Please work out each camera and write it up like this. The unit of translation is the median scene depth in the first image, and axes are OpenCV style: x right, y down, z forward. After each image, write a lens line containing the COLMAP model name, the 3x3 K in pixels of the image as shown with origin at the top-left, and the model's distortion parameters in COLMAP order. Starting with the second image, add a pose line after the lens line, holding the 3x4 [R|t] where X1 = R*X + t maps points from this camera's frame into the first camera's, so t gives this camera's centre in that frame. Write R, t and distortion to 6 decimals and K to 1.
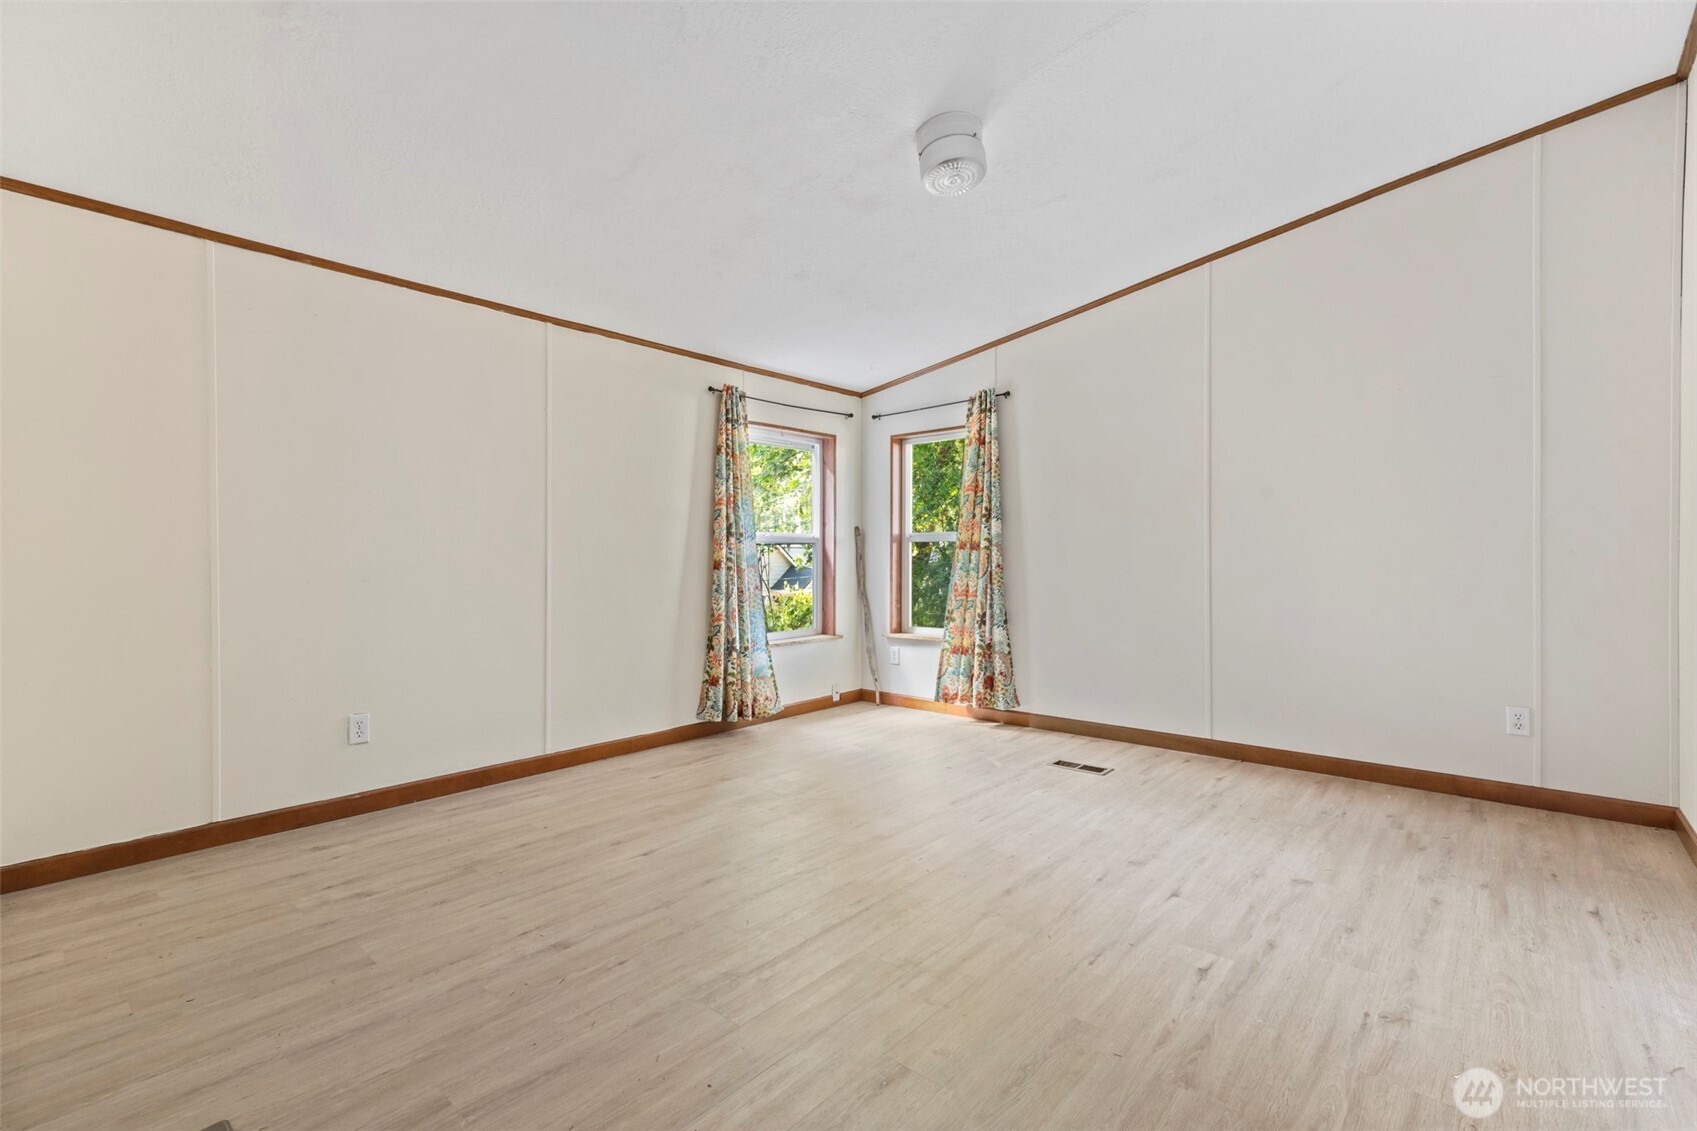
lens RADIAL K [[774.4, 0, 848.9], [0, 774.4, 562.0], [0, 0, 1]] dist [-0.003898, 0.000042]
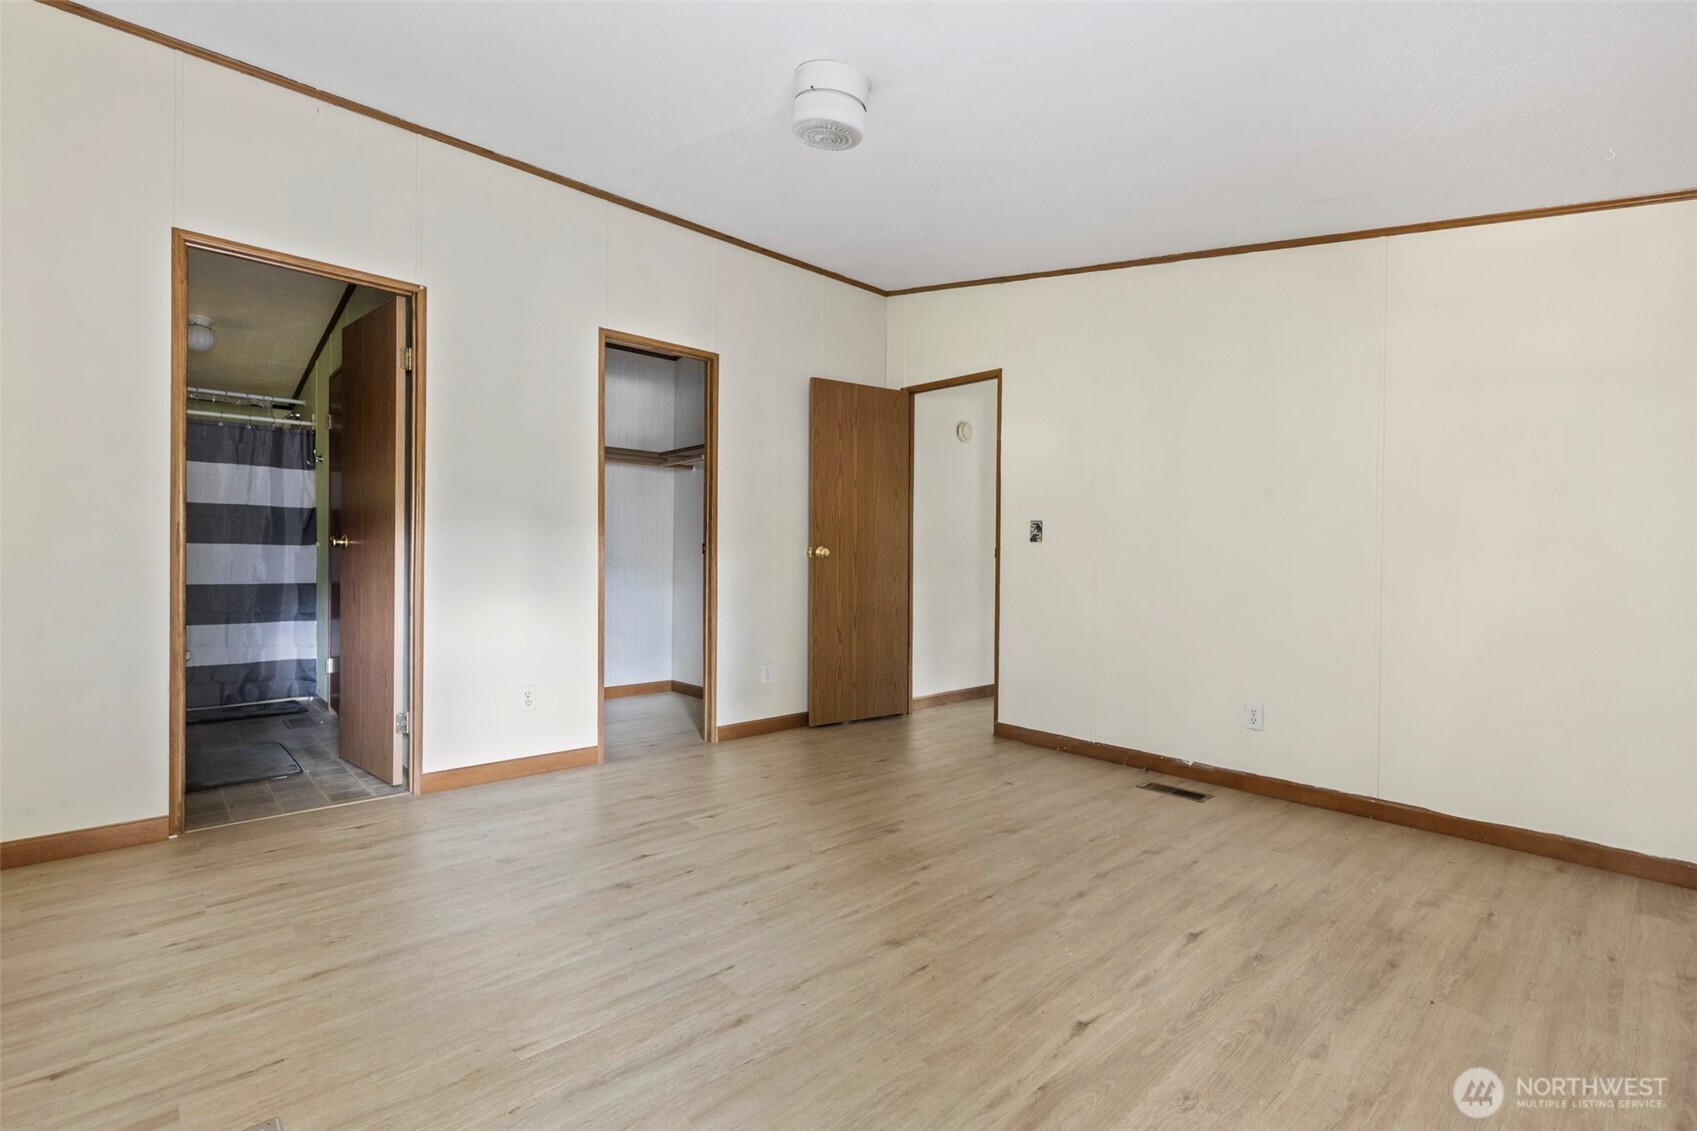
lens RADIAL K [[774.4, 0, 852.2], [0, 774.4, 557.0], [0, 0, 1]] dist [-0.003898, 0.000042]
pose [[-0.994926, -0.008743, 0.100226, 0.010465], [-0.008624, 0.999961, 0.001629, -0.009588], [-0.100236, 0.000756, -0.994963, 2.047824]]
